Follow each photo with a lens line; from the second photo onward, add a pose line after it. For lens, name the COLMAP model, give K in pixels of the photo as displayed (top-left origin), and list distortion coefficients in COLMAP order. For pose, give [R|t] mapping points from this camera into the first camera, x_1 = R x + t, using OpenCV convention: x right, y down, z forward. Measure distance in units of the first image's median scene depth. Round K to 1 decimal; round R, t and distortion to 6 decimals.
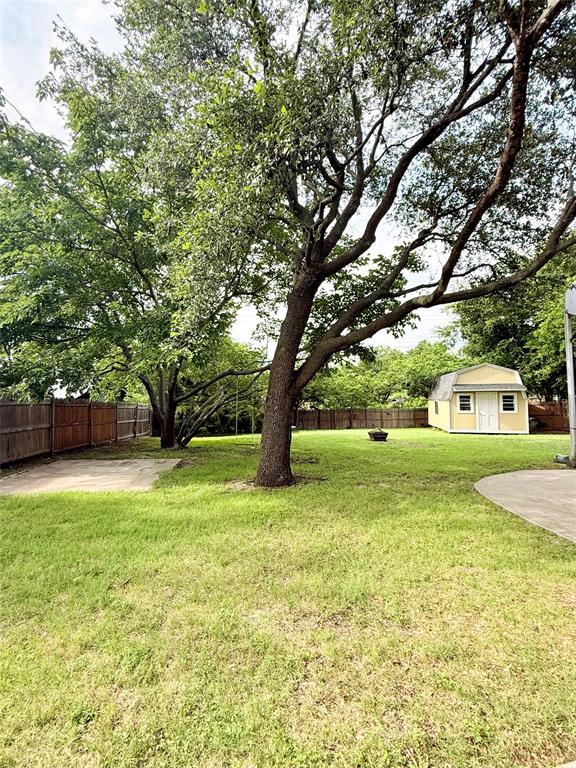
lens RADIAL K [[310.4, 0, 271.2], [0, 310.4, 383.6], [0, 0, 1]] dist [0.006658, -0.001390]
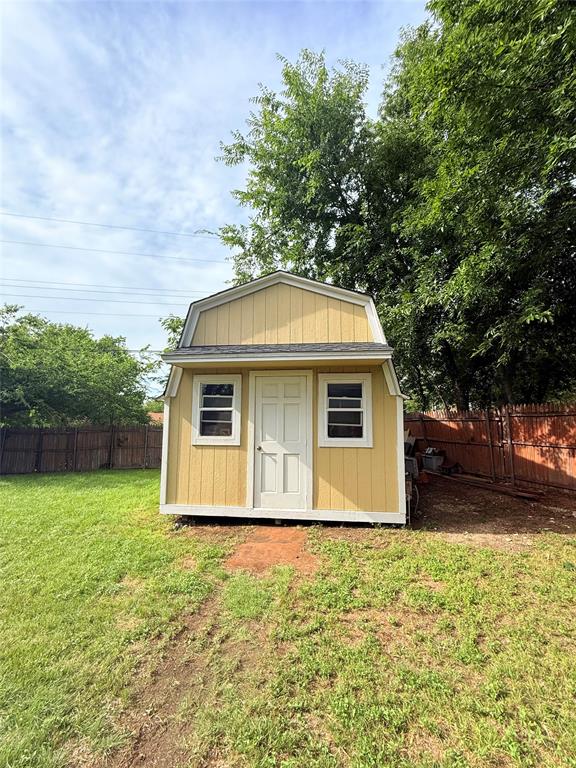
lens RADIAL K [[307.2, 0, 286.5], [0, 307.2, 380.5], [0, 0, 1]] dist [0.003645, -0.000332]
pose [[0.977378, 0.035763, 0.208452, 0.827752], [-0.022234, 0.997513, -0.066886, 0.070420], [-0.210326, 0.060738, 0.975743, 0.936797]]
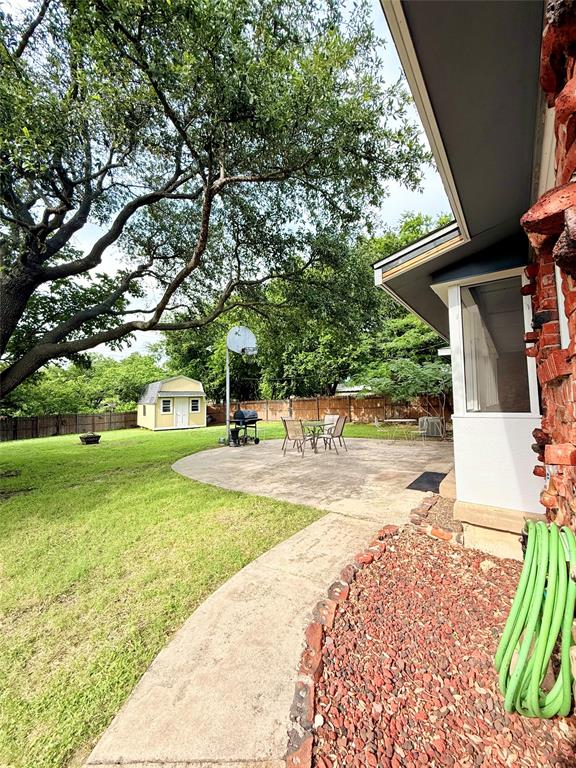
lens RADIAL K [[307.2, 0, 287.7], [0, 307.2, 381.6], [0, 0, 1]] dist [0.003645, -0.000332]
pose [[0.588956, 0.043642, 0.806986, -0.124998], [-0.027680, 0.999044, -0.033827, -0.010369], [-0.807691, -0.002415, 0.589601, -0.169213]]
